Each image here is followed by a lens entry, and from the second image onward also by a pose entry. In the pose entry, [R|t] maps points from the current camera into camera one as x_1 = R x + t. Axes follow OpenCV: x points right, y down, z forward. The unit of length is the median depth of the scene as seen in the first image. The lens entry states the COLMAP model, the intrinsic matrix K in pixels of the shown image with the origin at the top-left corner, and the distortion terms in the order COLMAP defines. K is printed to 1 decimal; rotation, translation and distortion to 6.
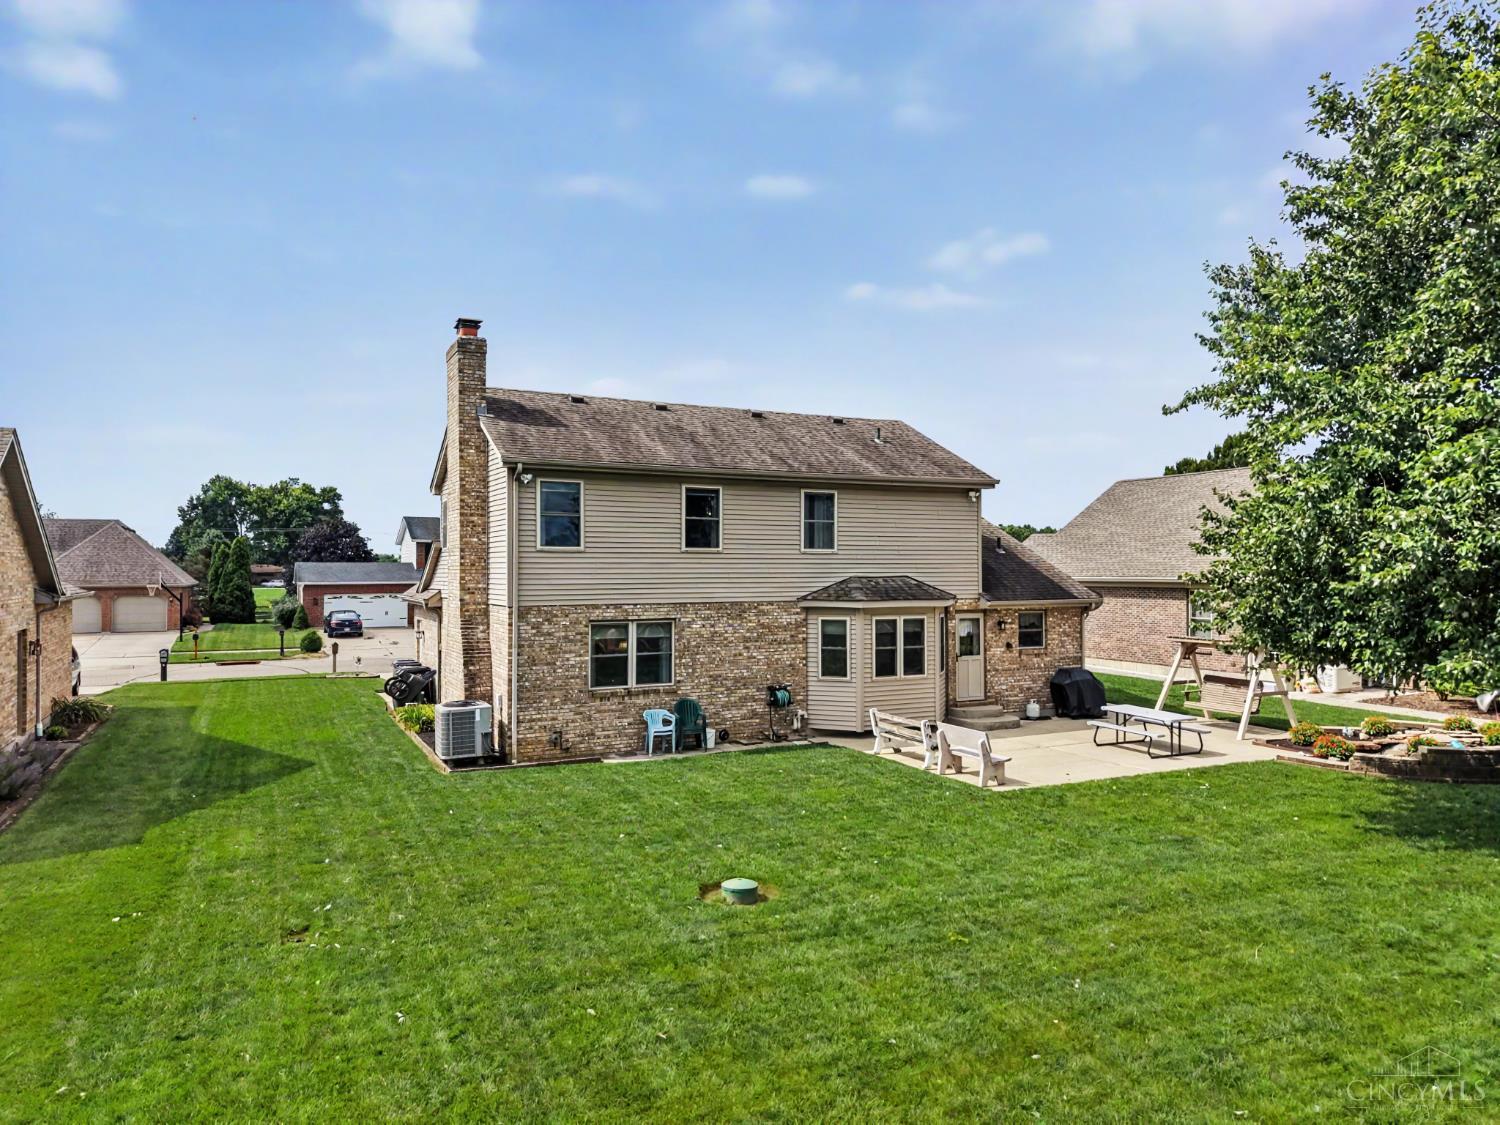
lens RADIAL K [[996.5, 0, 750.0], [0, 996.5, 562.5], [0, 0, 1]] dist [0.101385, -0.153476]
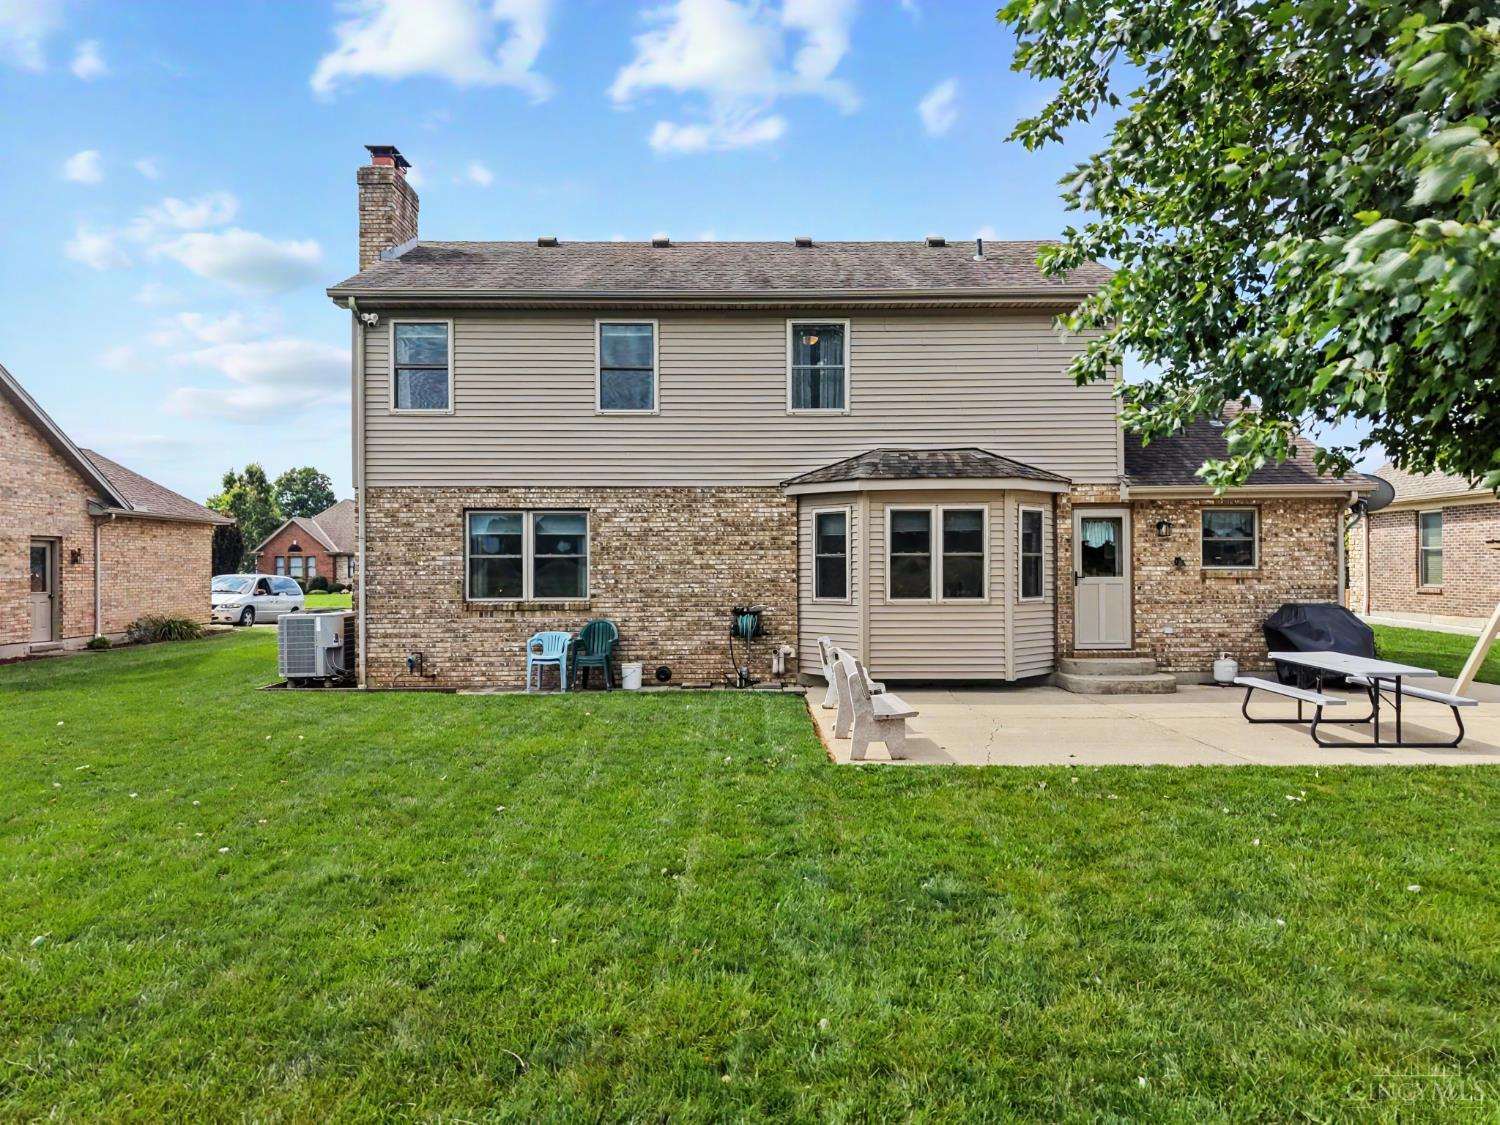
lens RADIAL K [[1008.4, 0, 750.0], [0, 1008.4, 562.5], [0, 0, 1]] dist [0.040260, -0.043946]
pose [[0.899153, -0.003841, -0.437617, 0.331003], [0.006959, 0.999961, 0.005522, 0.087580], [0.437578, -0.008011, 0.899145, 0.375707]]
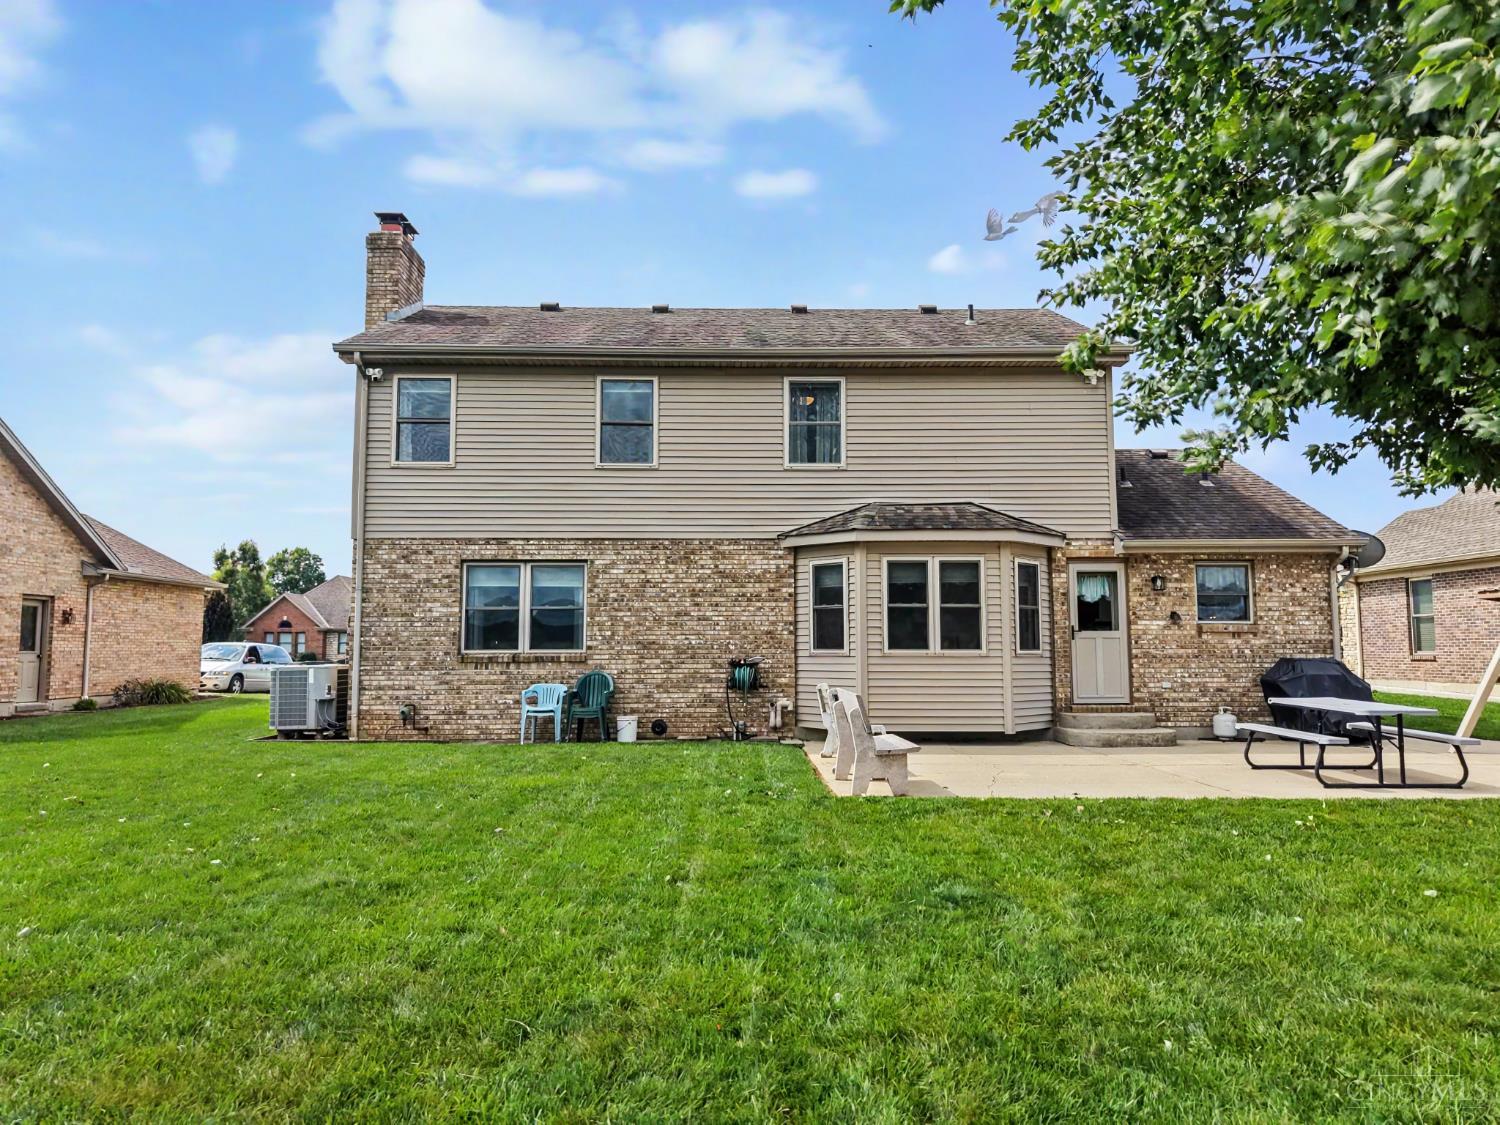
lens RADIAL K [[1008.4, 0, 750.0], [0, 1008.4, 562.5], [0, 0, 1]] dist [0.040260, -0.043946]
pose [[0.902824, -0.036952, -0.428419, 0.327691], [0.003979, 0.996976, -0.077605, 0.109336], [0.429991, 0.068359, 0.900242, 0.373419]]
